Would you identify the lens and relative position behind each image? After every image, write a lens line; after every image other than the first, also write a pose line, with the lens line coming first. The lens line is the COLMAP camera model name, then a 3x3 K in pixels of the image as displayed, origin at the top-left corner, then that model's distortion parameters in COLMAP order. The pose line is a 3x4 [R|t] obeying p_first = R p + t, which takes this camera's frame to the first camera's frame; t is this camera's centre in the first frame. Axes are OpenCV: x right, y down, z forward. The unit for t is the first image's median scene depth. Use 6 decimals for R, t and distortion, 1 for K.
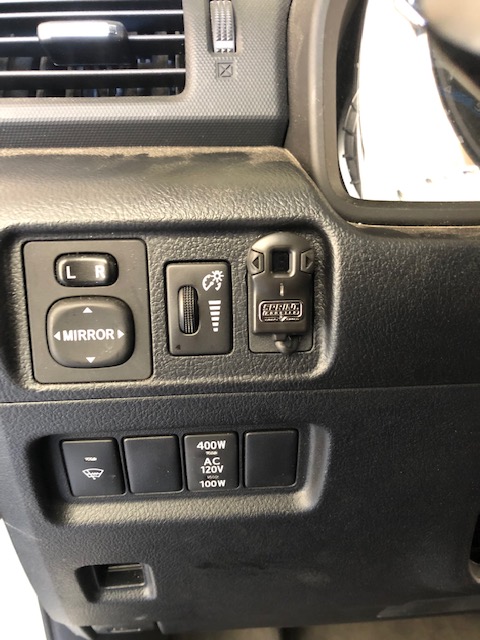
lens RADIAL K [[554.3, 0, 240.0], [0, 554.3, 320.0], [0, 0, 1]] dist [-0.048991, -0.004196]
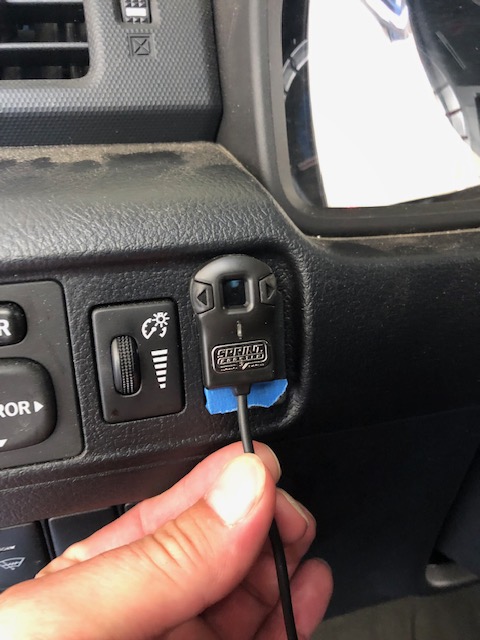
lens RADIAL K [[554.3, 0, 240.0], [0, 554.3, 320.0], [0, 0, 1]] dist [-0.048991, -0.004196]
pose [[0.975573, -0.080317, 0.204467, -0.089539], [0.068219, 0.995514, 0.065554, -0.119774], [-0.208815, -0.050004, 0.976676, 0.210195]]
